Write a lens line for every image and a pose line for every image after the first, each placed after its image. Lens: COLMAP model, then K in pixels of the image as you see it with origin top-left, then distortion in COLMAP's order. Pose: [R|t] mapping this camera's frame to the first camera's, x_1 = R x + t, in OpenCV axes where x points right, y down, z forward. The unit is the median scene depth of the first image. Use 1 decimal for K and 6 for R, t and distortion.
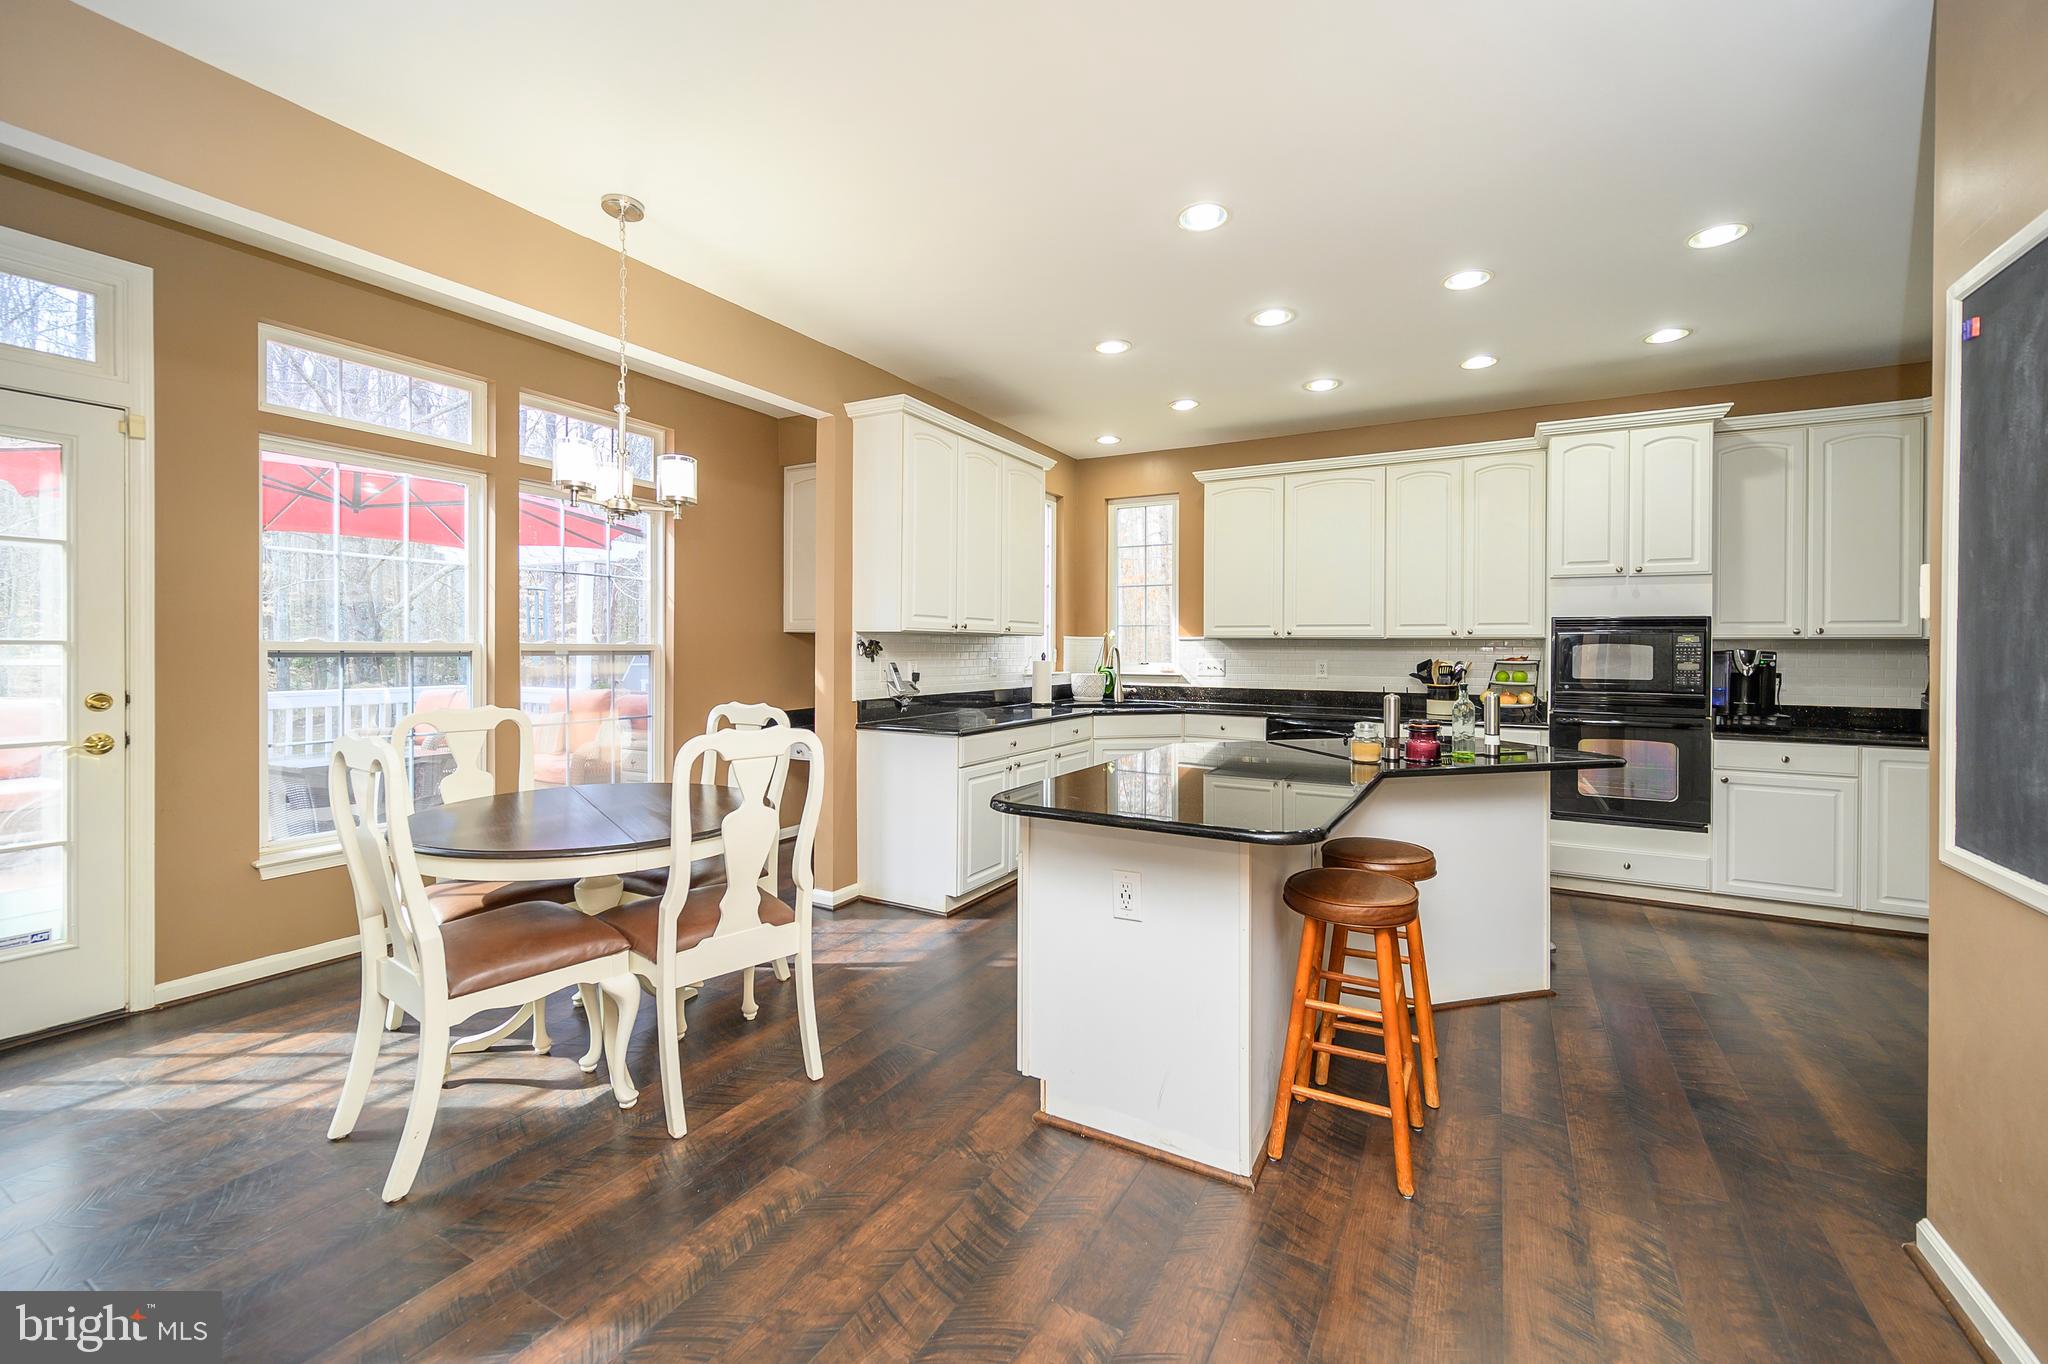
lens RADIAL K [[818.8, 0, 1047.3], [0, 818.8, 646.0], [0, 0, 1]] dist [-0.001375, -0.000152]
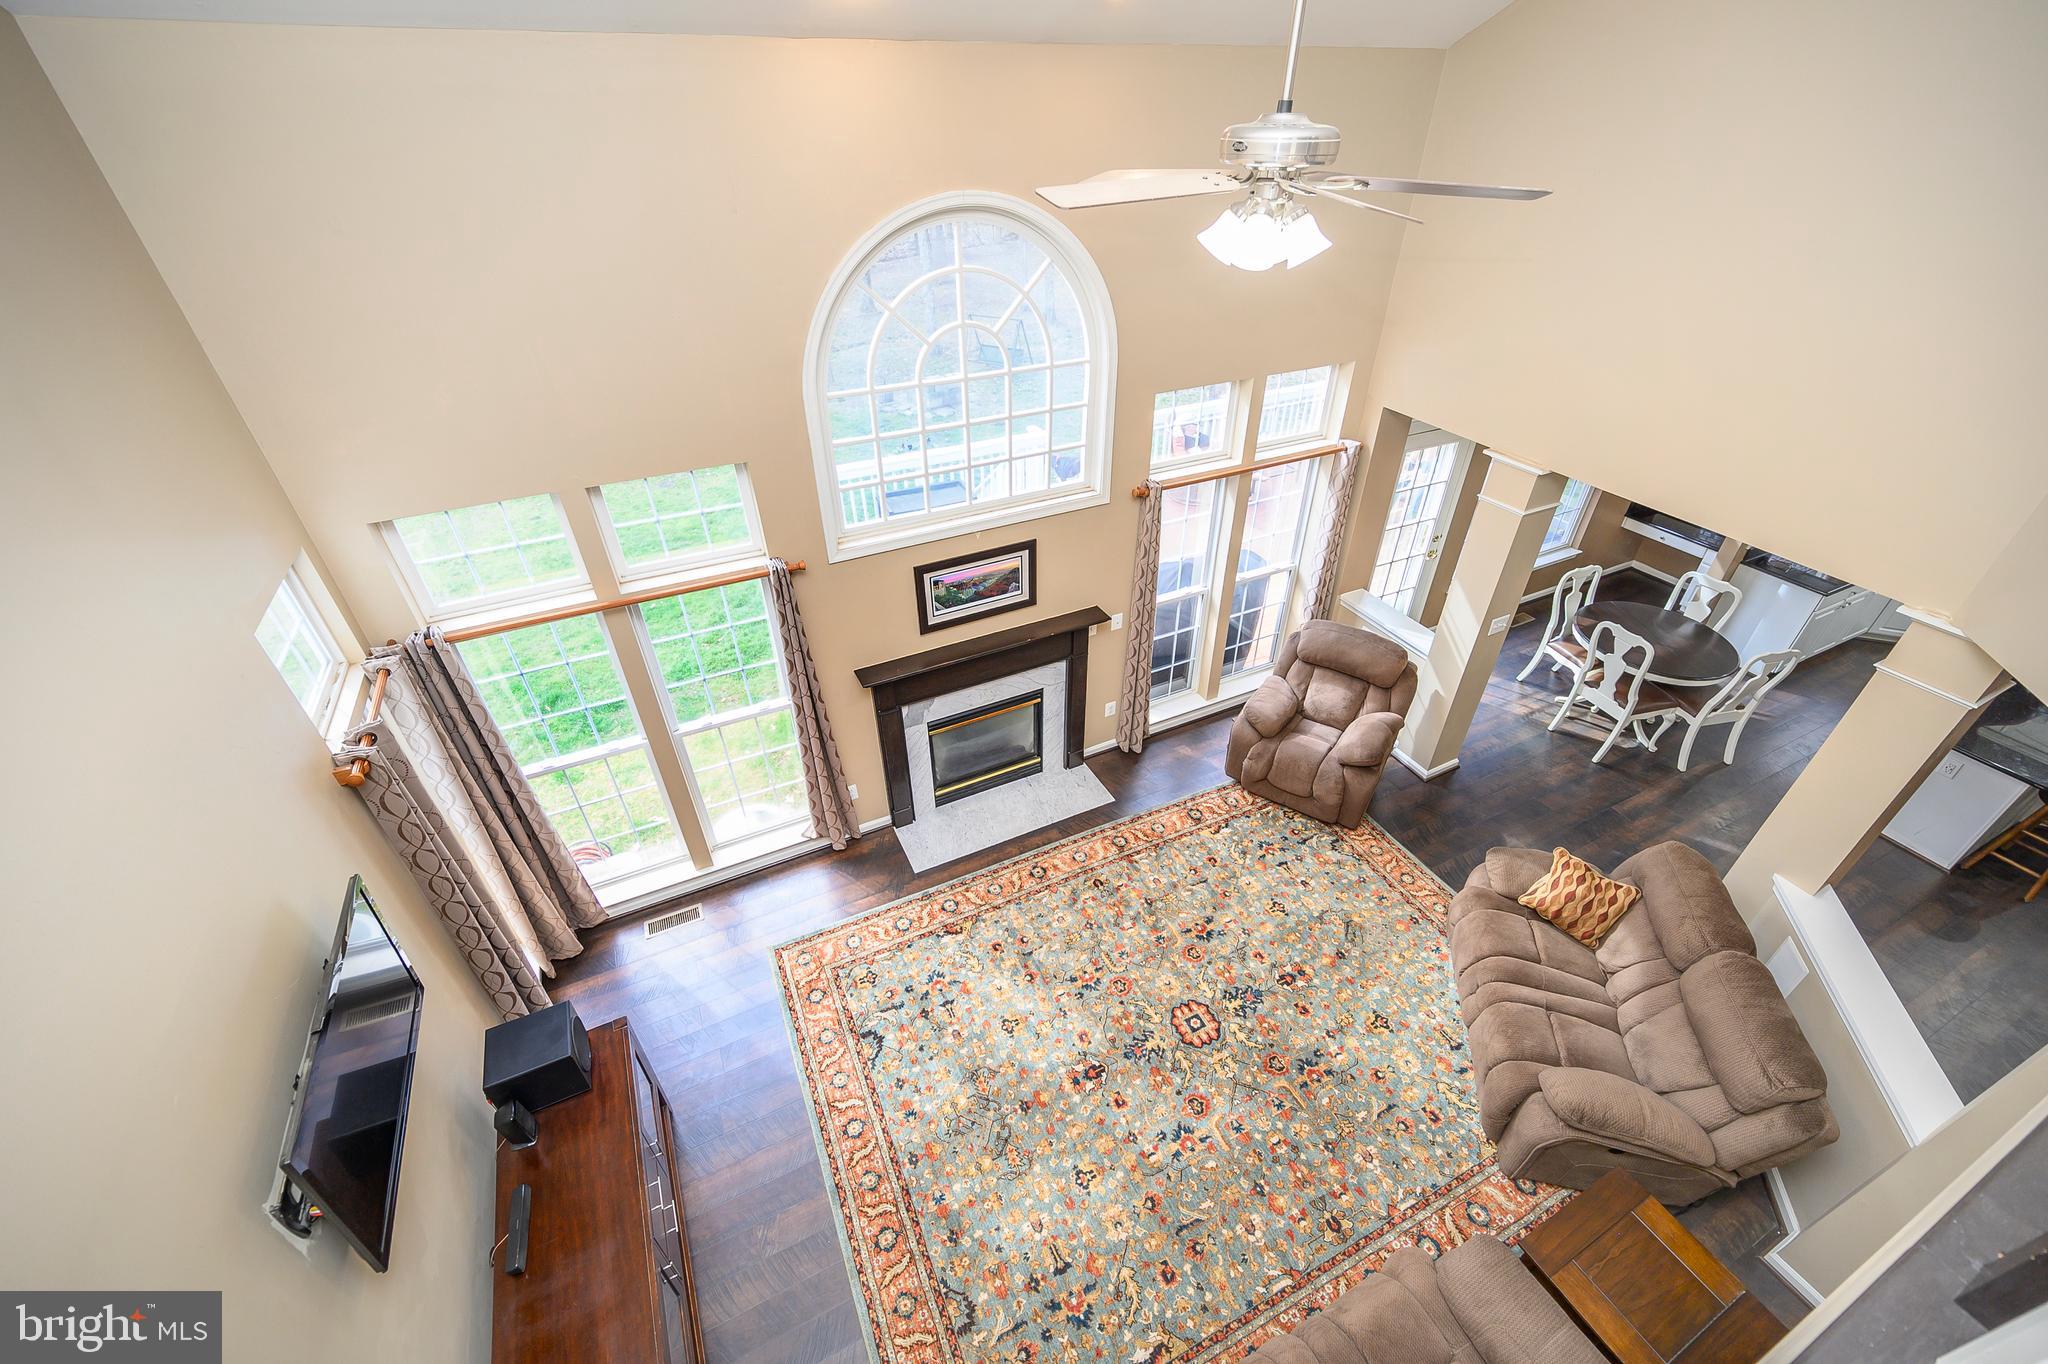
lens RADIAL K [[820.4, 0, 1034.5], [0, 820.4, 679.1], [0, 0, 1]] dist [-0.000198, 0.000093]
pose [[0.818215, 0.324119, -0.474837, -0.534881], [0.014688, 0.813876, 0.580853, -0.697109], [0.574724, -0.482237, 0.661165, -1.047527]]
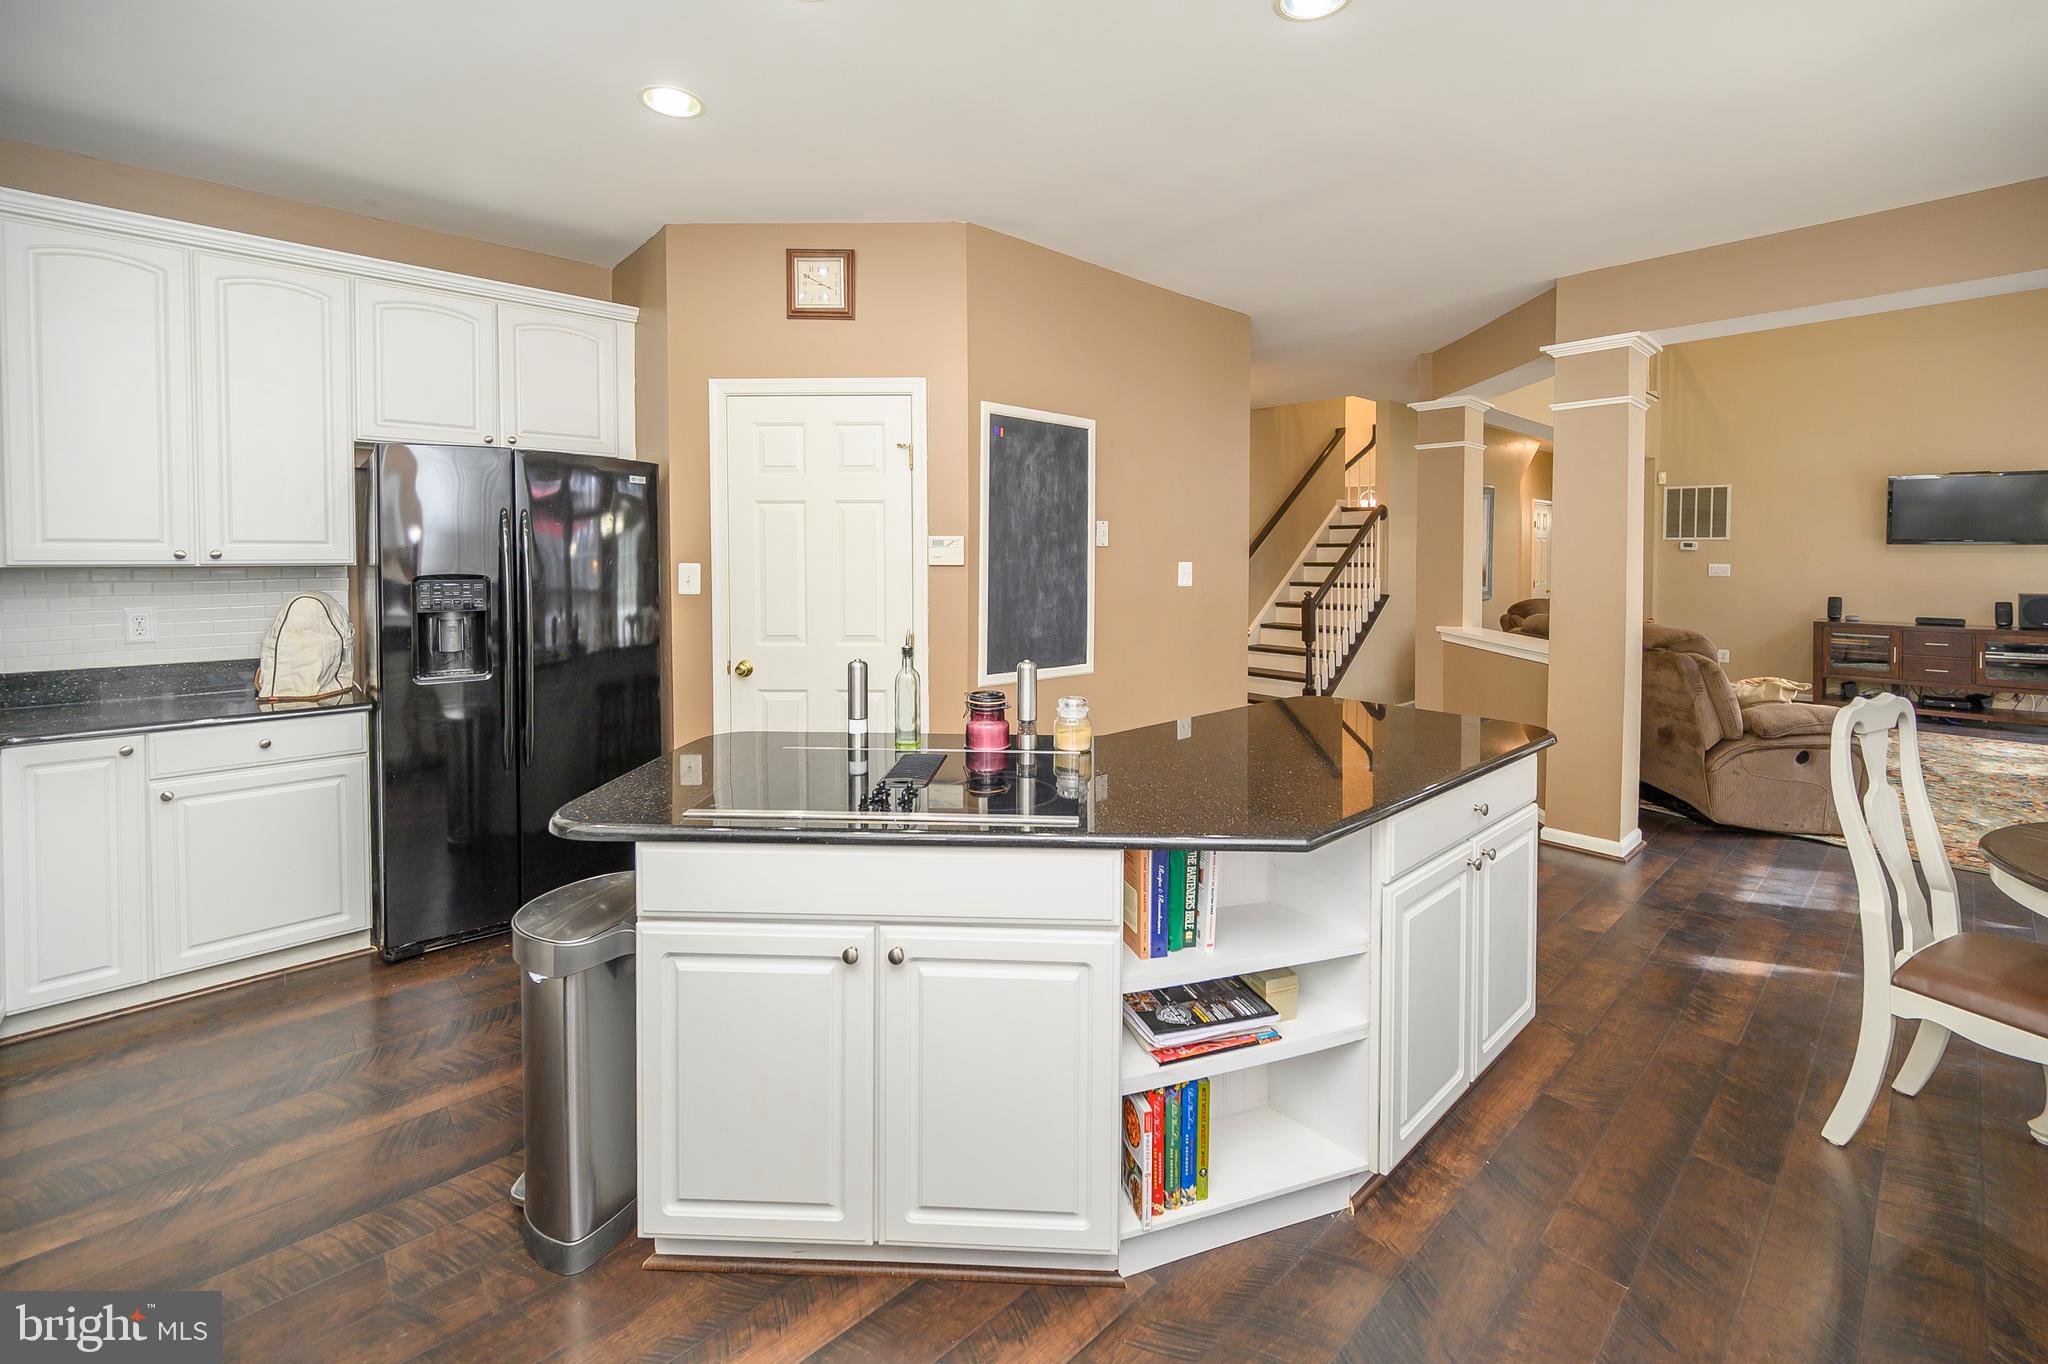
lens RADIAL K [[857.3, 0, 1033.2], [0, 857.3, 583.2], [0, 0, 1]] dist [0.000774, 0.000089]
pose [[-0.944784, -0.023269, 0.326867, 0.111857], [-0.011409, 0.999207, 0.038152, -0.028634], [-0.327496, 0.032316, -0.944300, 1.169445]]
